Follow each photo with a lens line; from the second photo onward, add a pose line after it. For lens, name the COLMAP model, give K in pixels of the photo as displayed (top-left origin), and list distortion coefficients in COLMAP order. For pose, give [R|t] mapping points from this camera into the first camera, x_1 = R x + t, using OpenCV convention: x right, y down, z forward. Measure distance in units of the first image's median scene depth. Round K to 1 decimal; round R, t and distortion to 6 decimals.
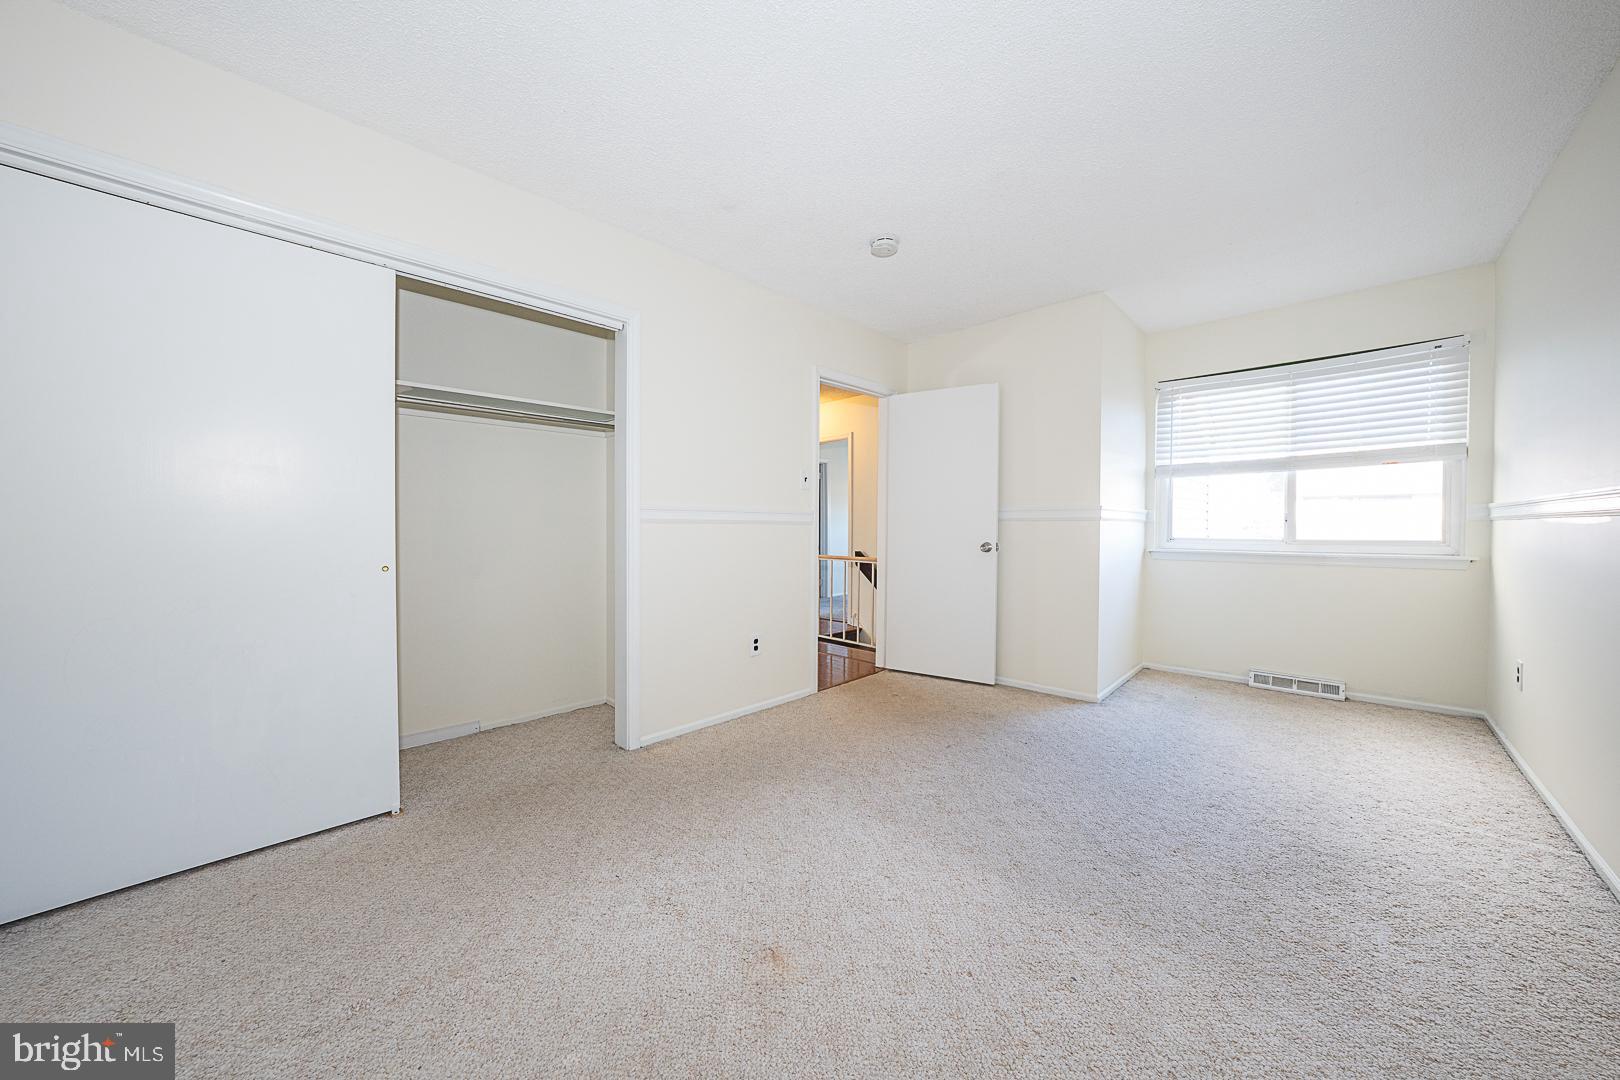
lens RADIAL K [[557.8, 0, 812.8], [0, 557.8, 535.9], [0, 0, 1]] dist [-0.030063, 0.006975]
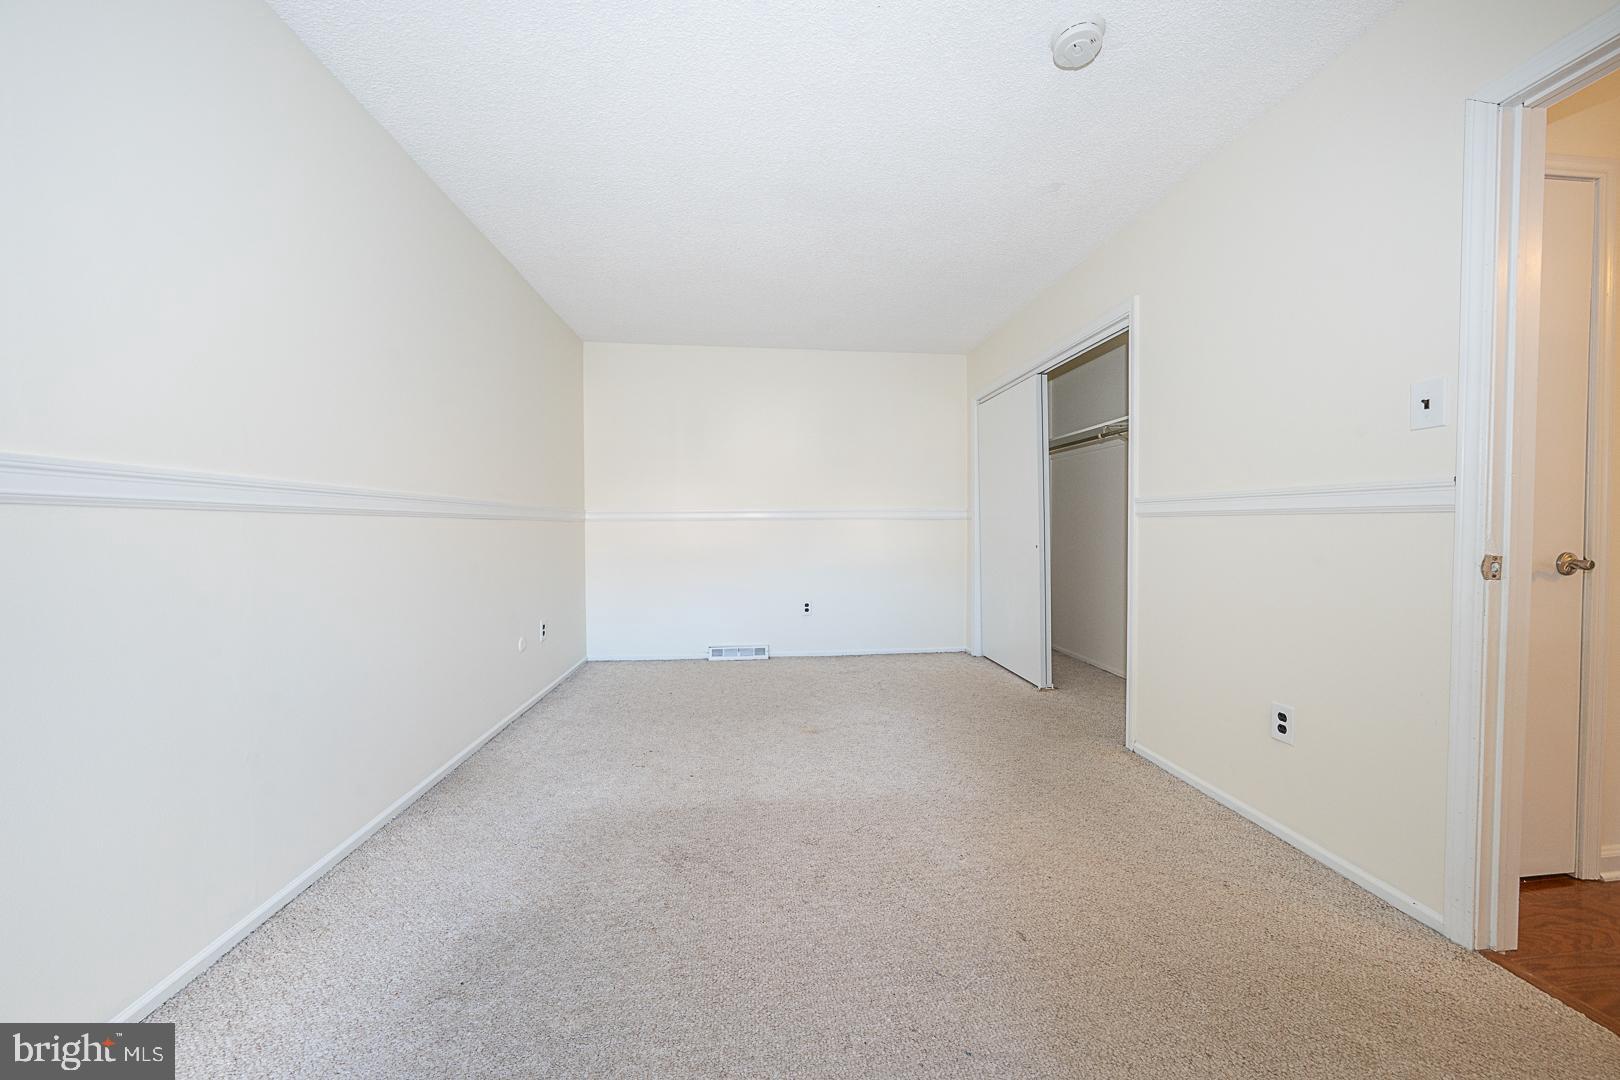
lens RADIAL K [[557.8, 0, 812.8], [0, 557.8, 535.9], [0, 0, 1]] dist [-0.030063, 0.006975]
pose [[-0.639411, 0.022035, -0.768549, 0.857294], [-0.005665, 0.999427, 0.033367, -0.020207], [0.768844, 0.025689, -0.638920, 1.310022]]
